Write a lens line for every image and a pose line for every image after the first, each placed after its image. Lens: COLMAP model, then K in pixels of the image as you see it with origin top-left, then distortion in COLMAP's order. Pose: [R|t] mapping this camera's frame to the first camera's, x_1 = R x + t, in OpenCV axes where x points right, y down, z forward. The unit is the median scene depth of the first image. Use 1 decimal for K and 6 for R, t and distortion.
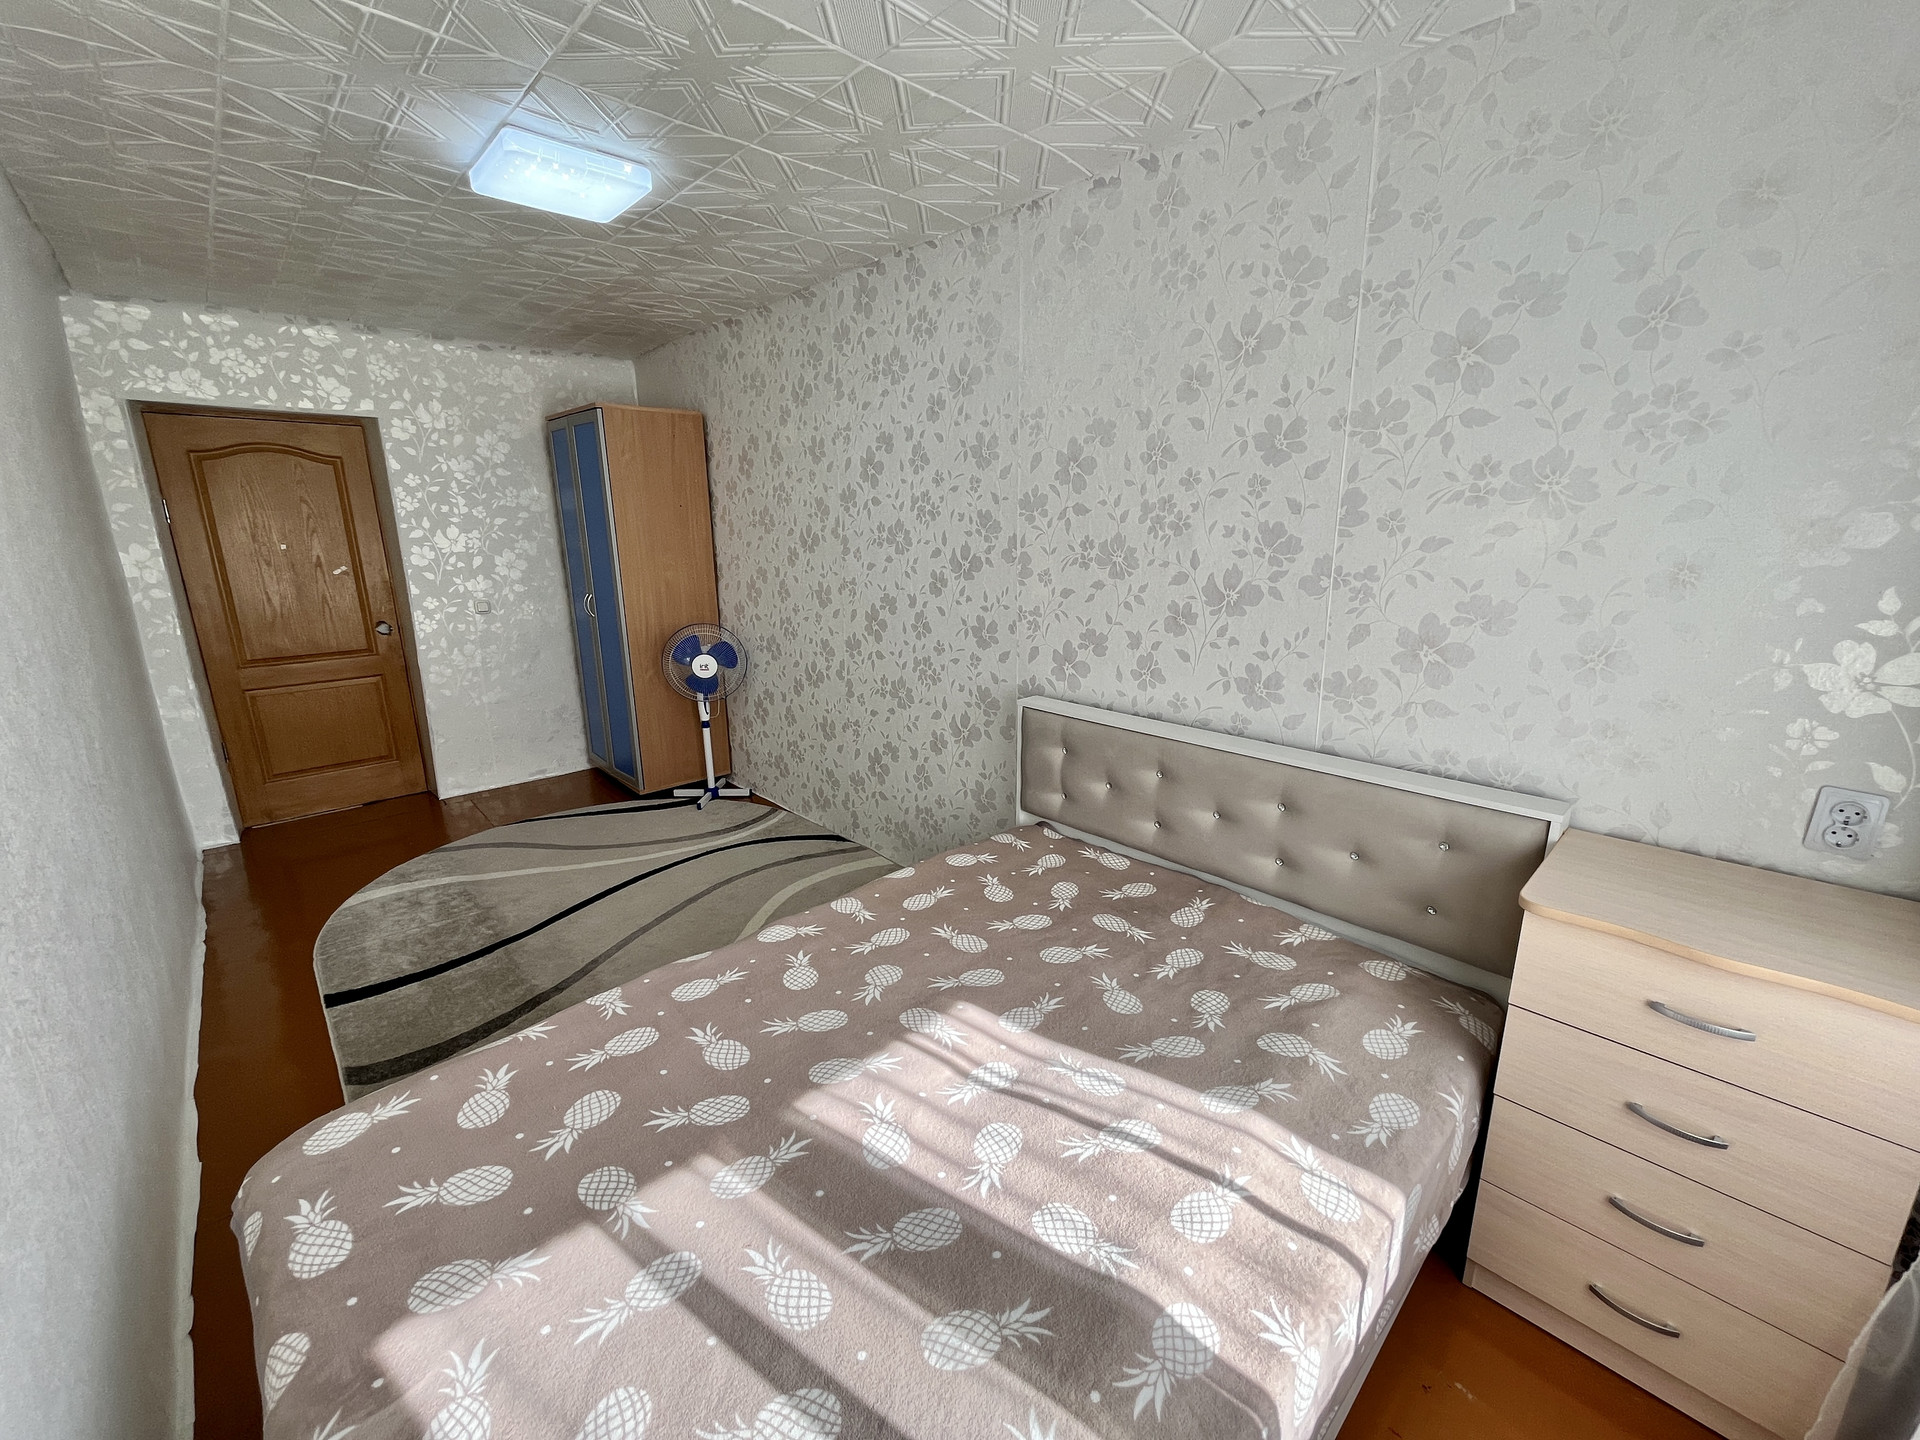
lens RADIAL K [[773.8, 0, 960.6], [0, 773.8, 718.0], [0, 0, 1]] dist [-0.001438, -0.000265]
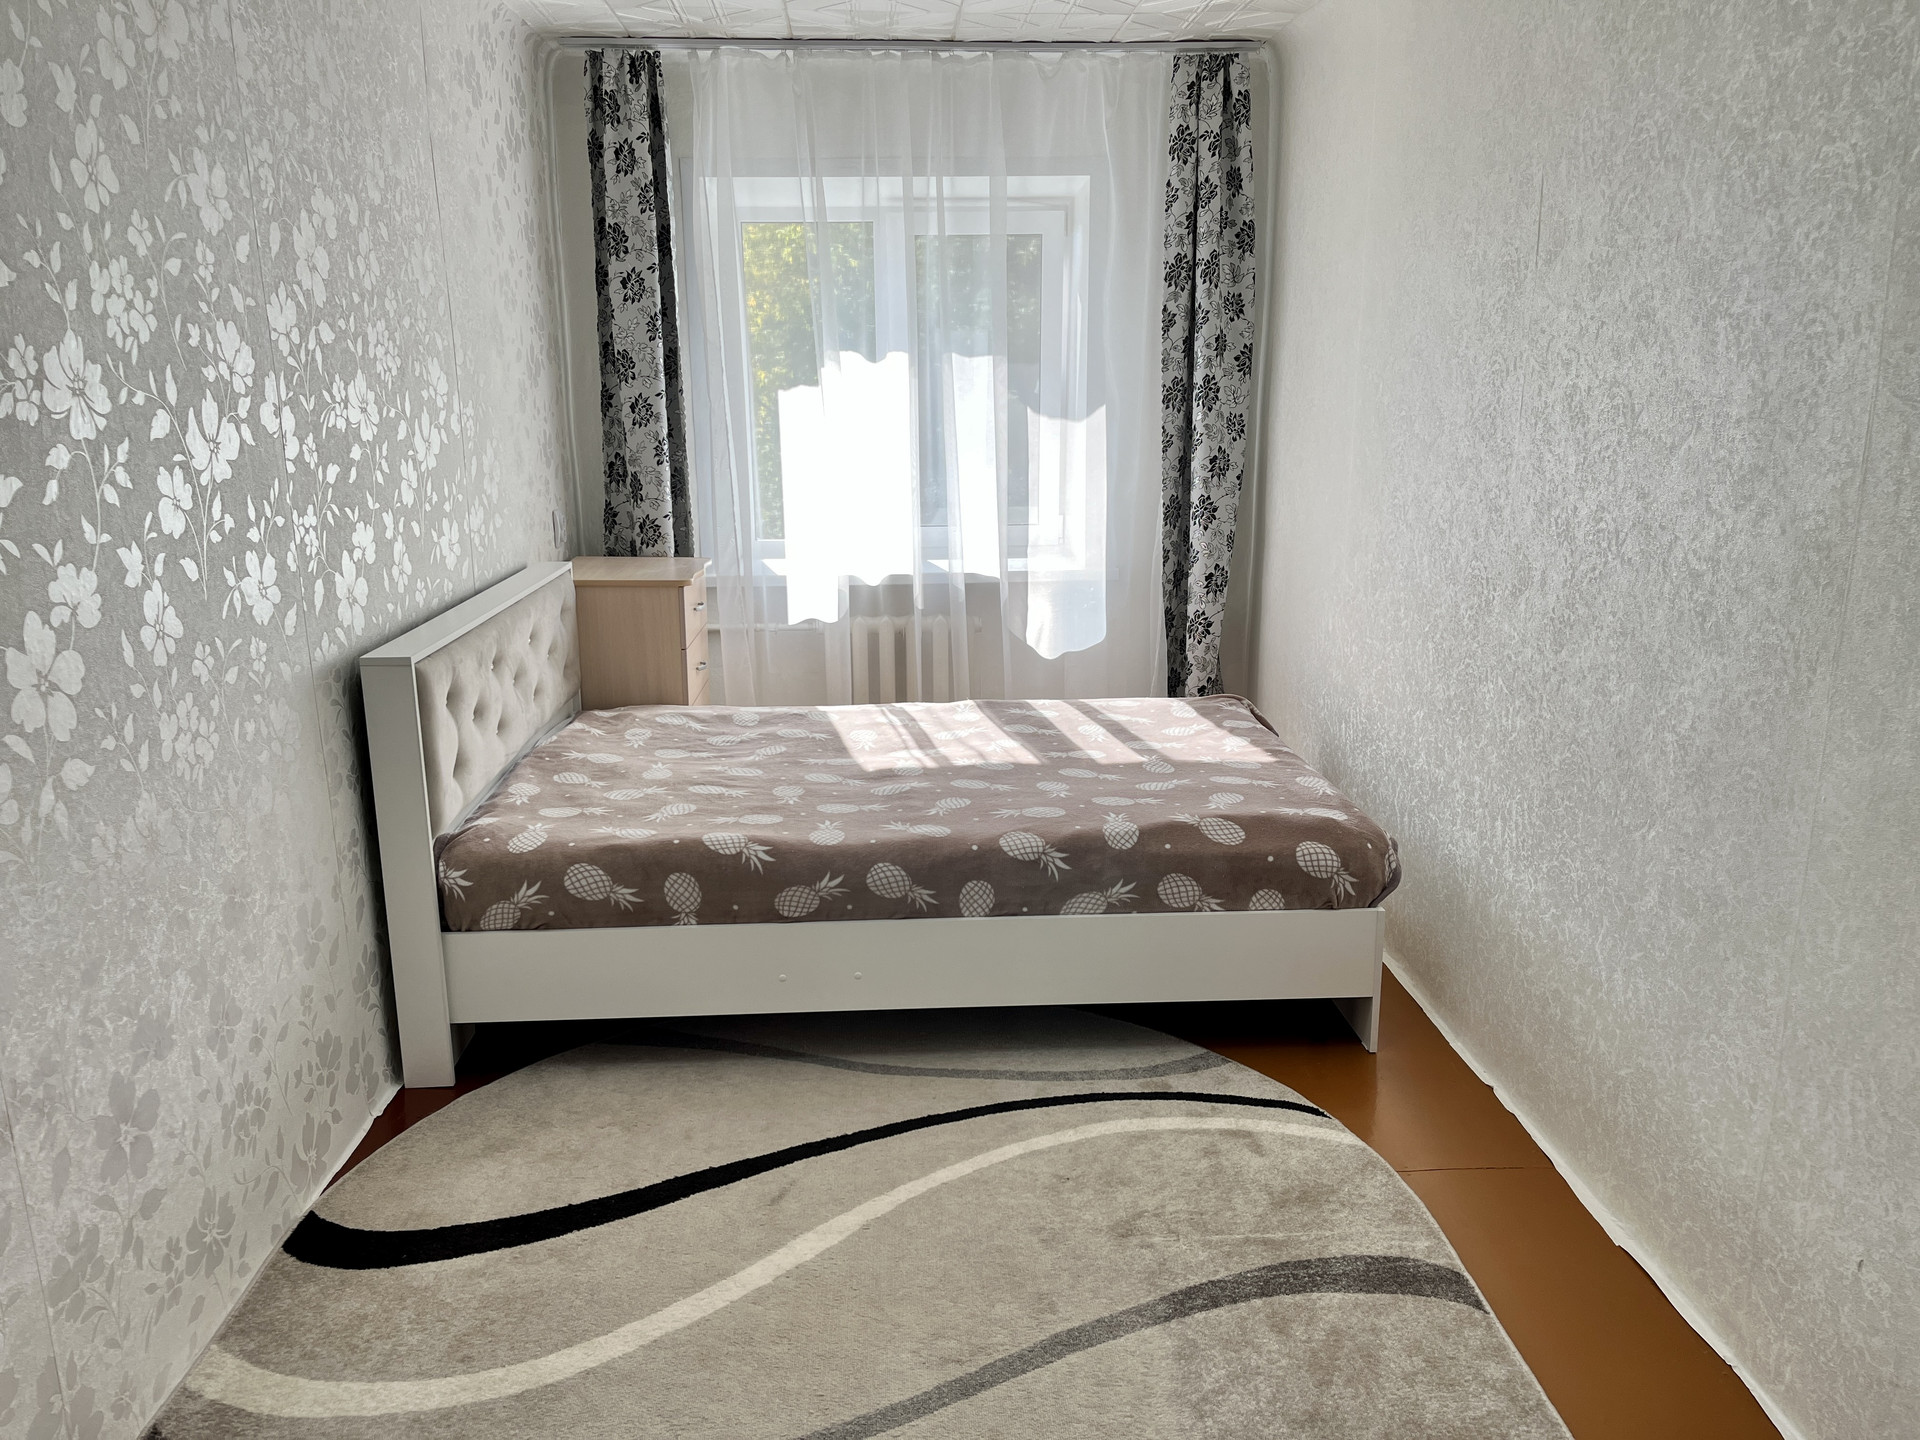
lens RADIAL K [[1434.8, 0, 952.0], [0, 1434.8, 716.6], [0, 0, 1]] dist [0.061478, -0.072655]
pose [[-0.754302, -0.144579, 0.640410, -1.056803], [0.170221, 0.899025, 0.403458, -0.397579], [-0.634076, 0.413341, -0.653526, 1.654569]]
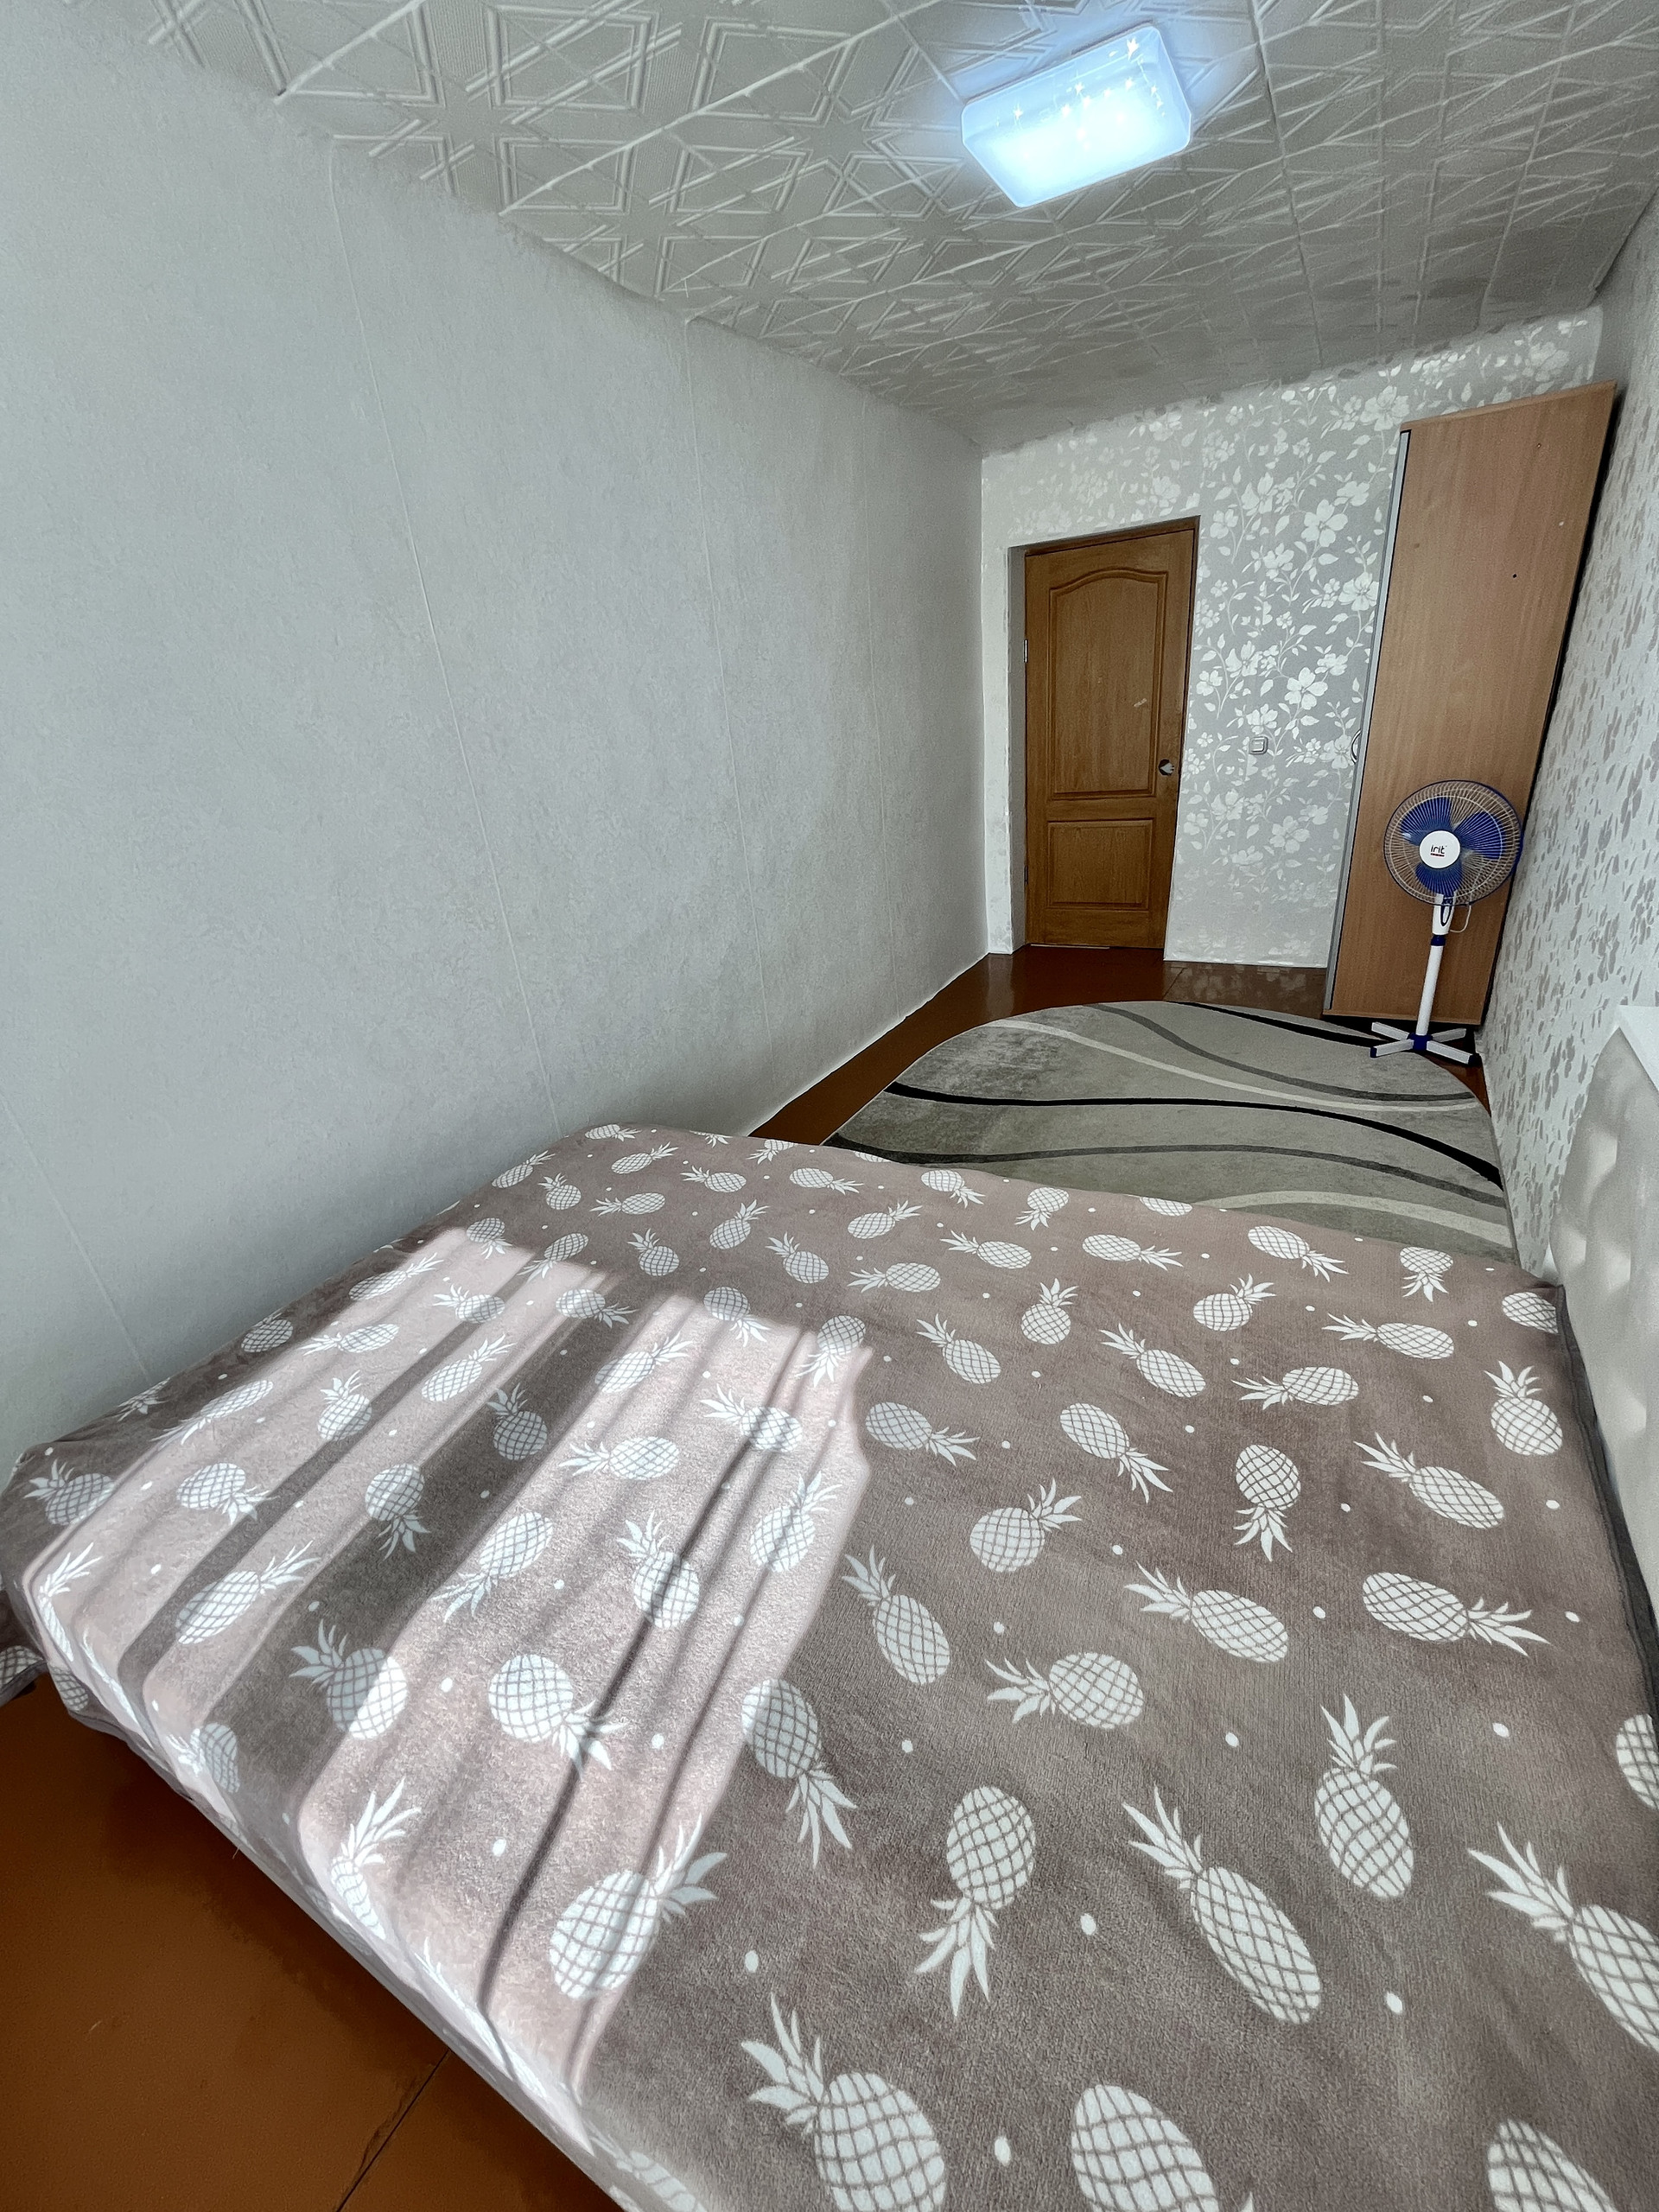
lens RADIAL K [[891.4, 0, 833.5], [0, 891.4, 1106.2], [0, 0, 1]] dist [-0.001438, -0.000265]
pose [[0.297054, 0.374081, -0.878534, 0.447485], [-0.146707, 0.927021, 0.345122, -0.088093], [0.943523, 0.026367, 0.330255, 0.481101]]
